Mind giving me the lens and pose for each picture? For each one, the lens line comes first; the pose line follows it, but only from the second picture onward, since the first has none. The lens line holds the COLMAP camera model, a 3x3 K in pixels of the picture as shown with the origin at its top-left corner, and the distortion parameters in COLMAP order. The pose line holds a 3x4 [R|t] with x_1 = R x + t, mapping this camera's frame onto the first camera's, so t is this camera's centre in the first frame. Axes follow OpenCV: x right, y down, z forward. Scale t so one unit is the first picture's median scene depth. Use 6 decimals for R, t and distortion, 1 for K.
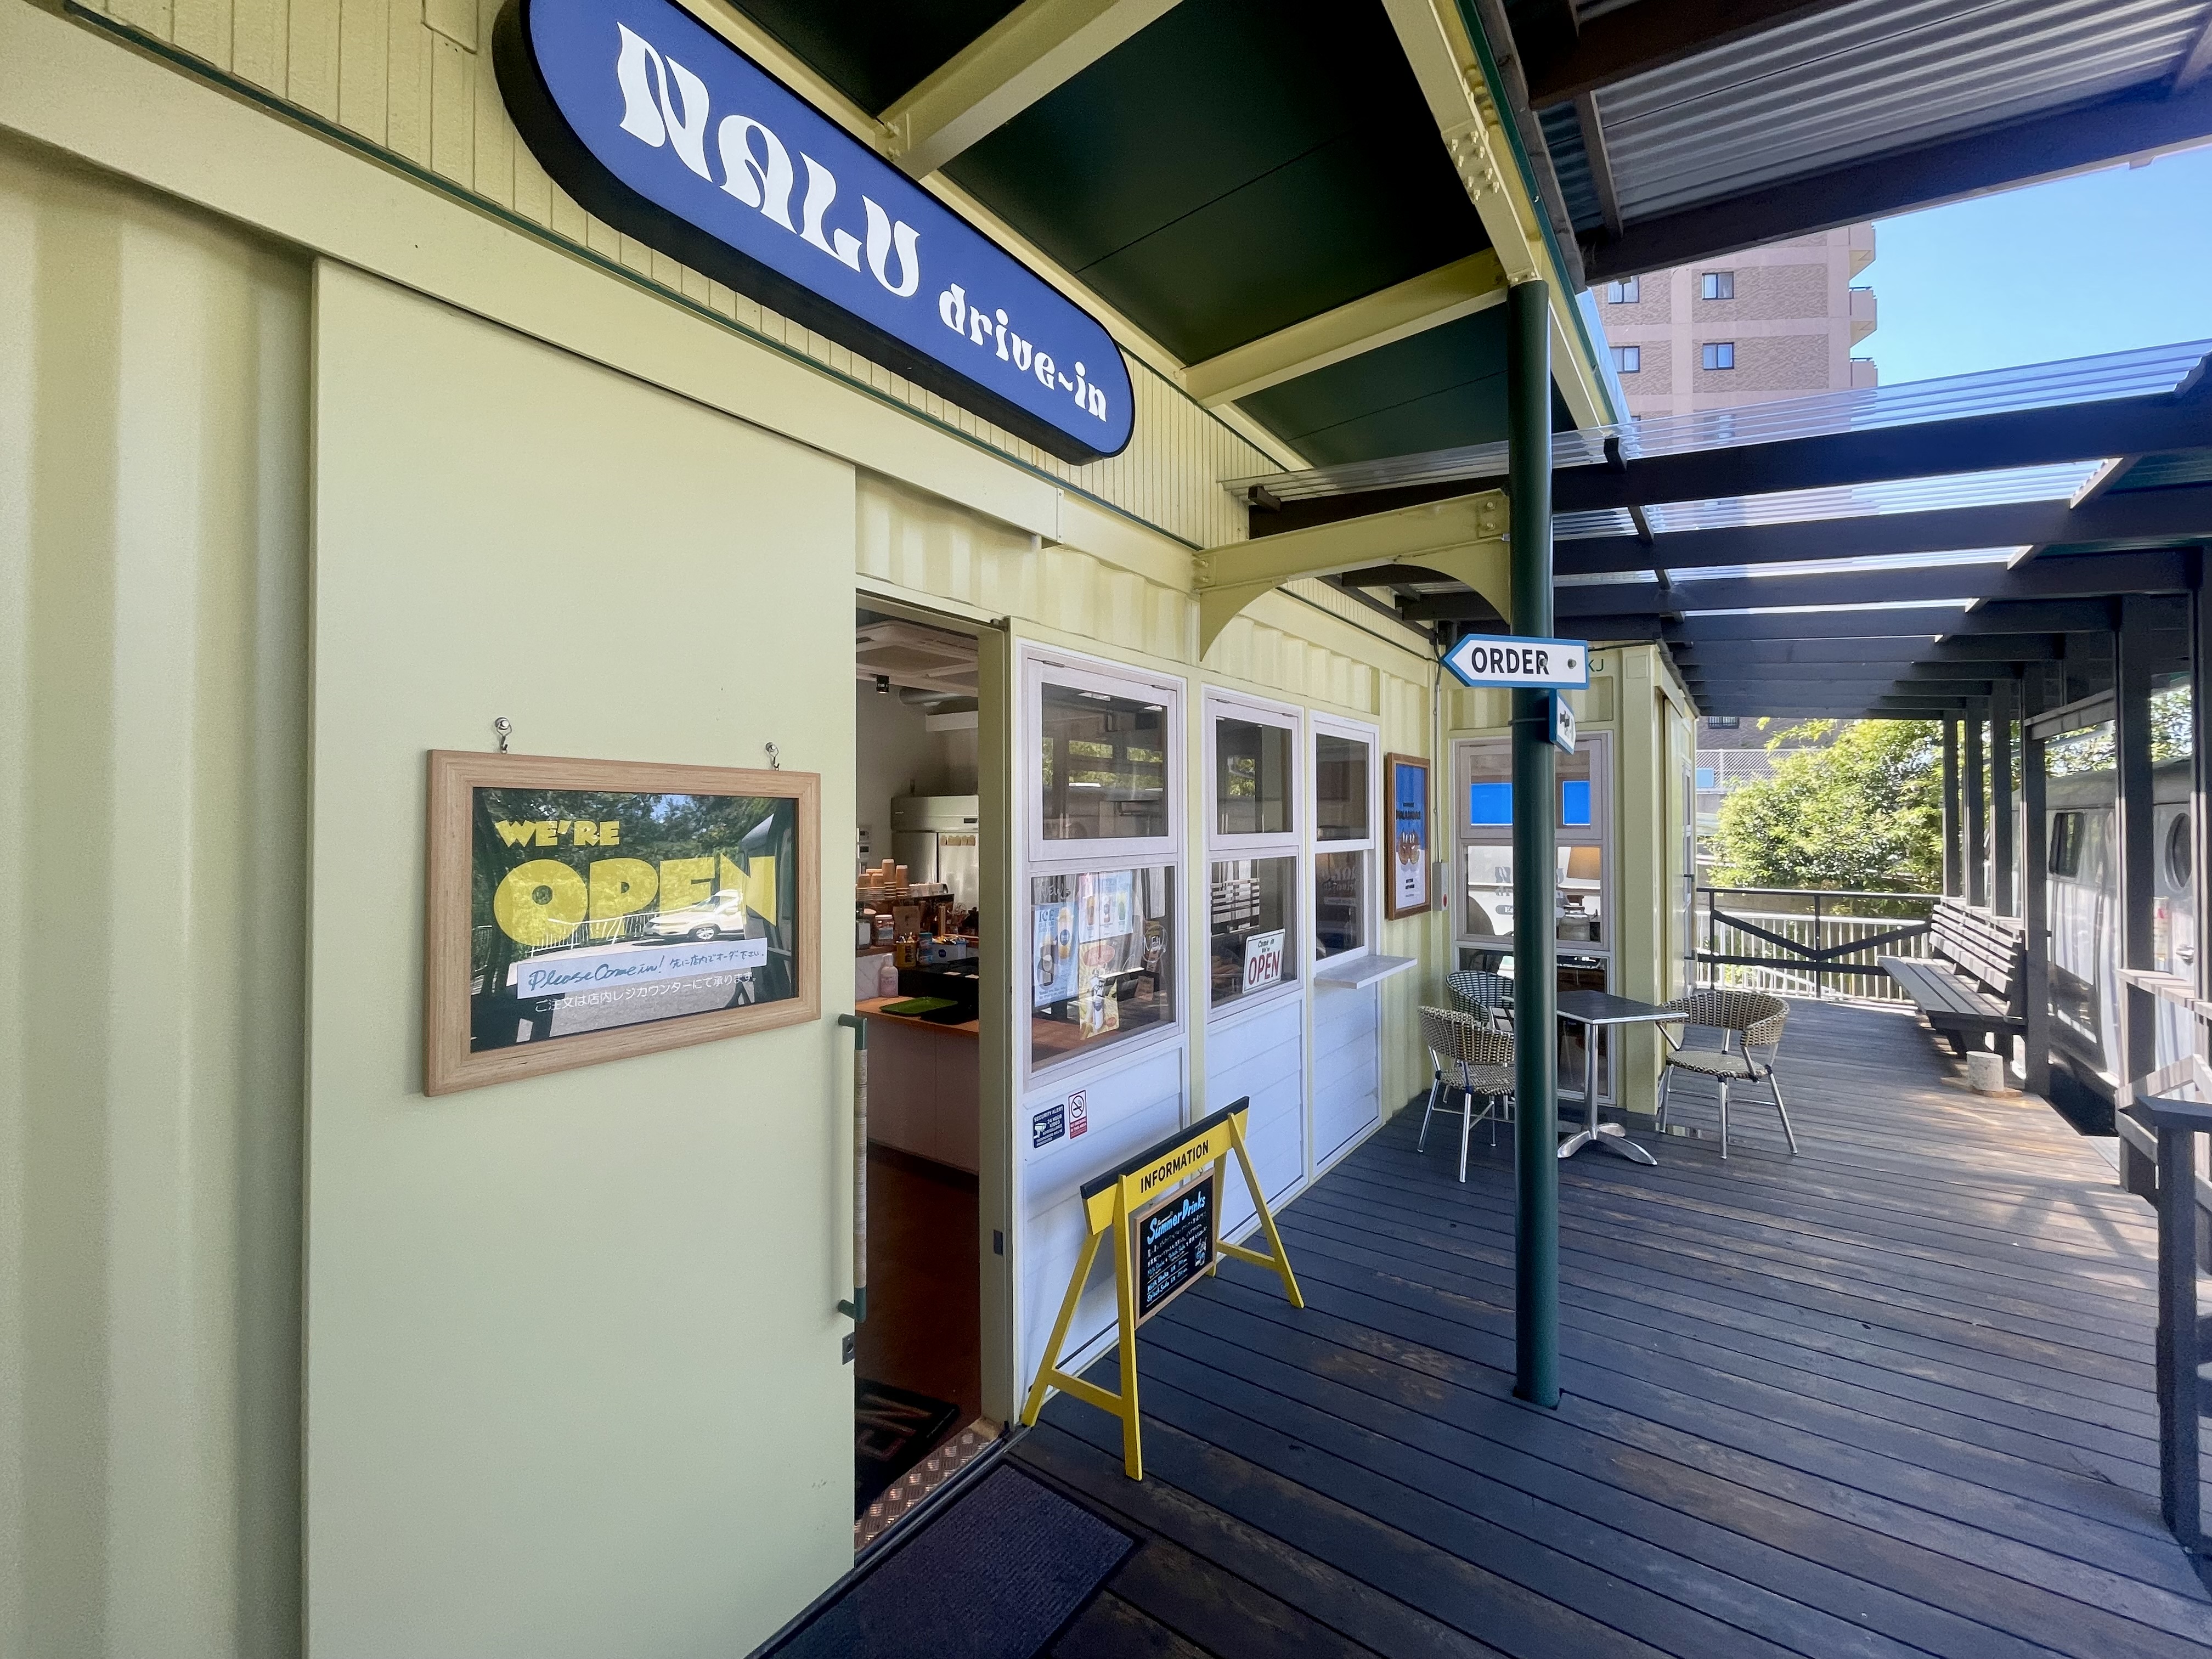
lens RADIAL K [[894.0, 0, 1105.8], [0, 894.0, 809.4], [0, 0, 1]] dist [0.003119, 0.000193]
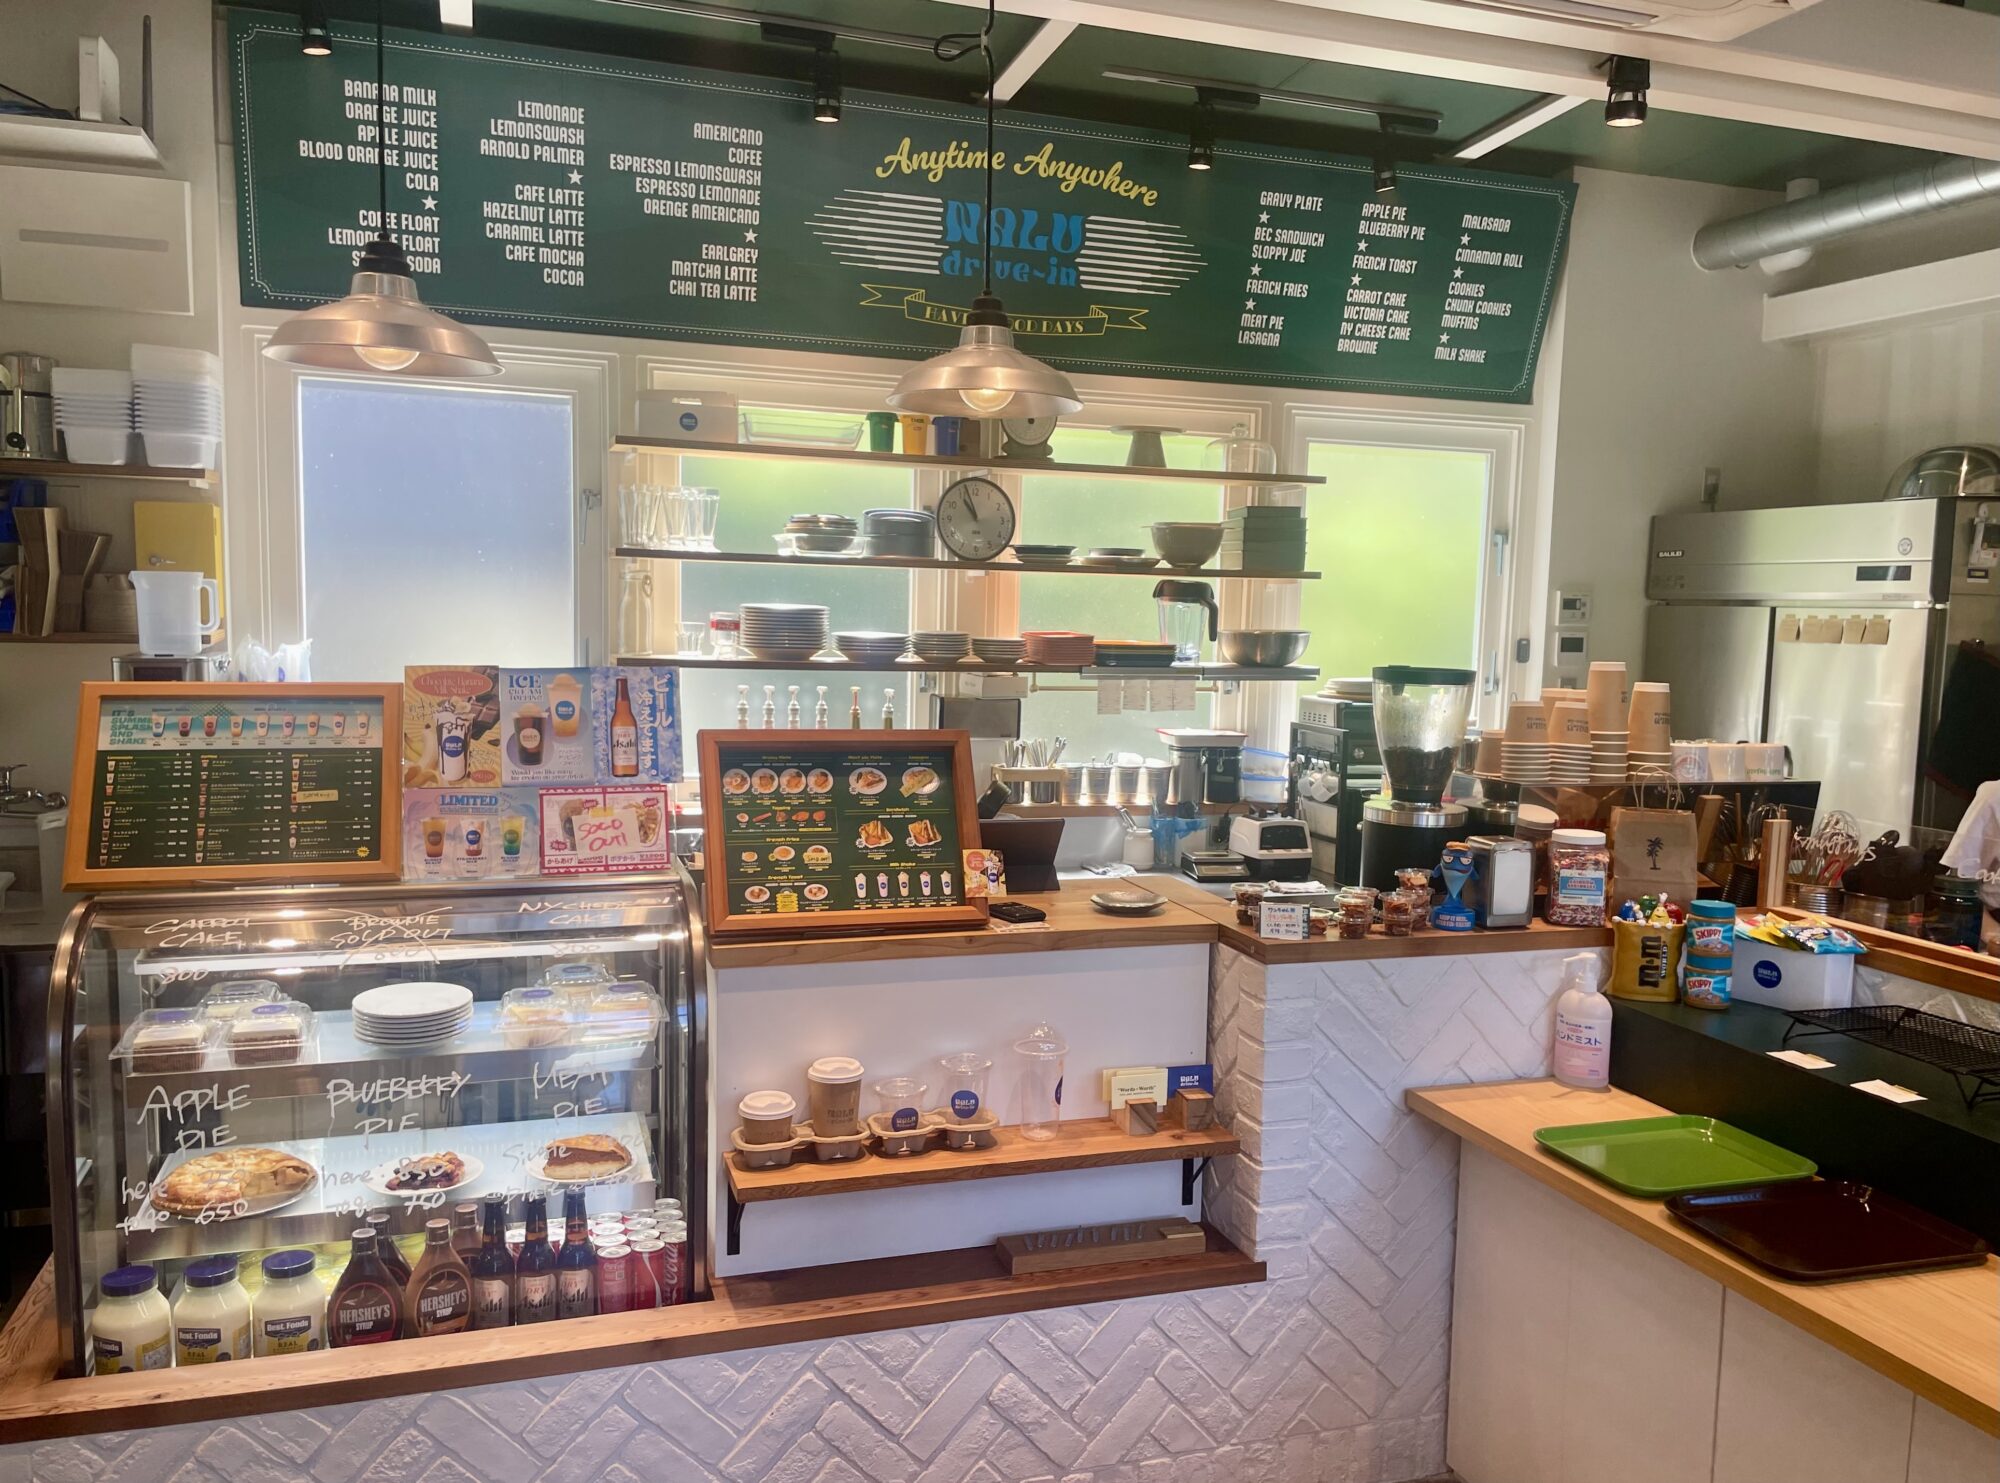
lens RADIAL K [[1521.7, 0, 1007.1], [0, 1521.7, 734.7], [0, 0, 1]] dist [-0.000638, -0.002581]
pose [[0.797108, 0.078200, -0.598752, -0.080224], [-0.020988, 0.994568, 0.101955, 0.029033], [0.603472, -0.068703, 0.794419, 0.410105]]
